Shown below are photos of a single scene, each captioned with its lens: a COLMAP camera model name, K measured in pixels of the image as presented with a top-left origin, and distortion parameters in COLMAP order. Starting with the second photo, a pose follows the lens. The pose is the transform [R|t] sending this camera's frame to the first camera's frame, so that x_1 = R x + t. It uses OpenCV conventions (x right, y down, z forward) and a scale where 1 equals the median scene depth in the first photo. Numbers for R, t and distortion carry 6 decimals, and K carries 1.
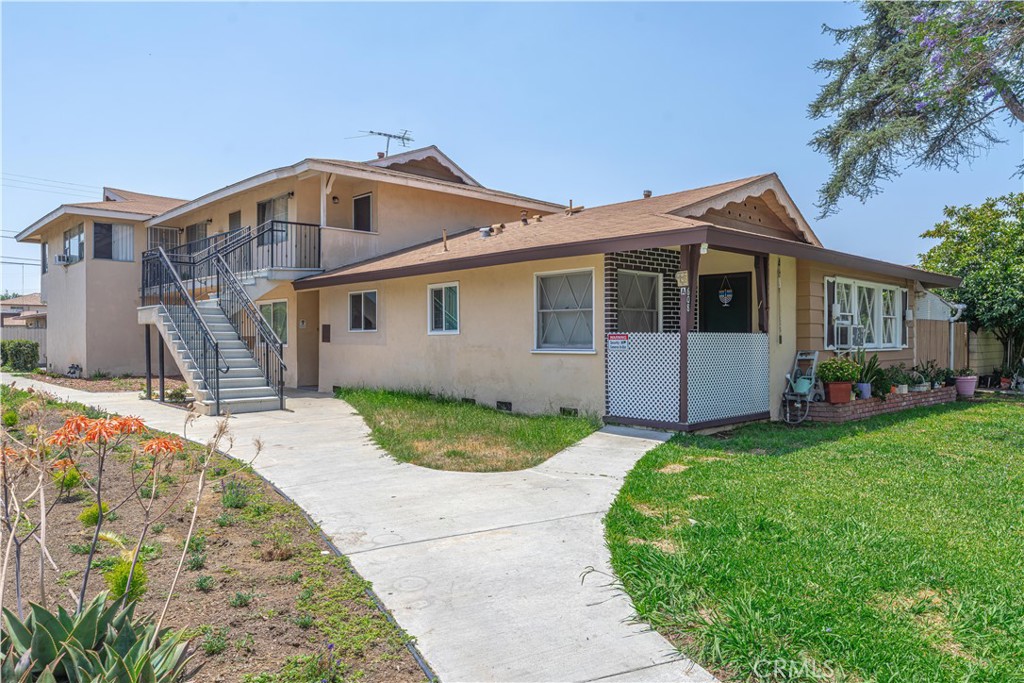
lens RADIAL K [[694.5, 0, 512.0], [0, 694.5, 341.5], [0, 0, 1]] dist [-0.005102, 0.000015]
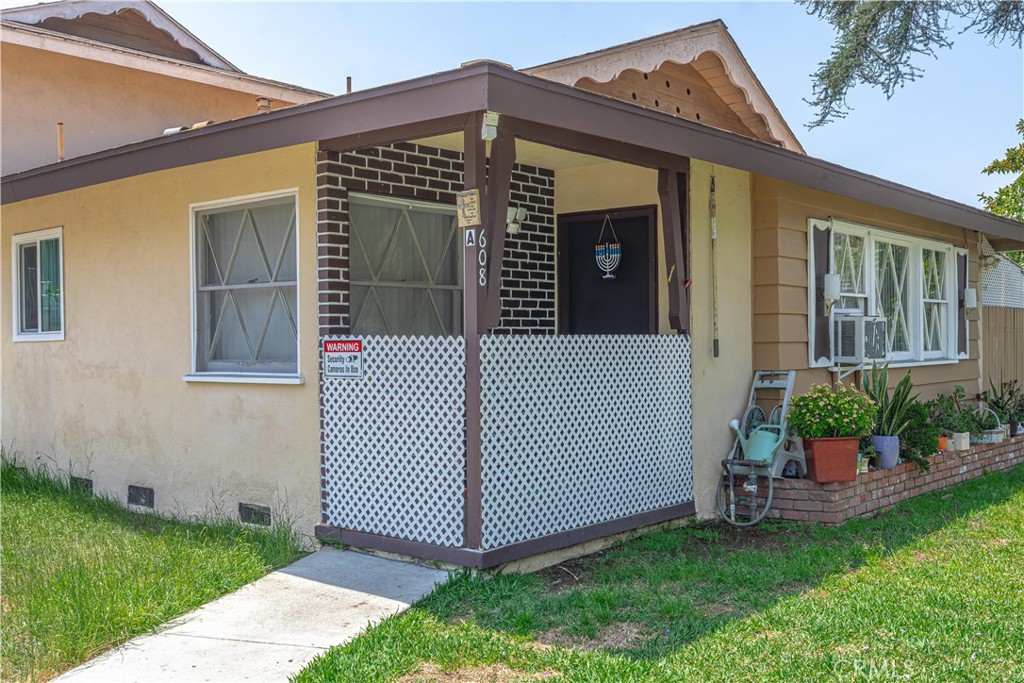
lens RADIAL K [[1061.9, 0, 512.0], [0, 1061.9, 341.5], [0, 0, 1]] dist [-0.003739, -0.014757]
pose [[0.993335, -0.007256, 0.115035, 0.160492], [0.007660, 0.999966, -0.003077, -0.005760], [-0.115009, 0.003938, 0.993357, 0.287487]]
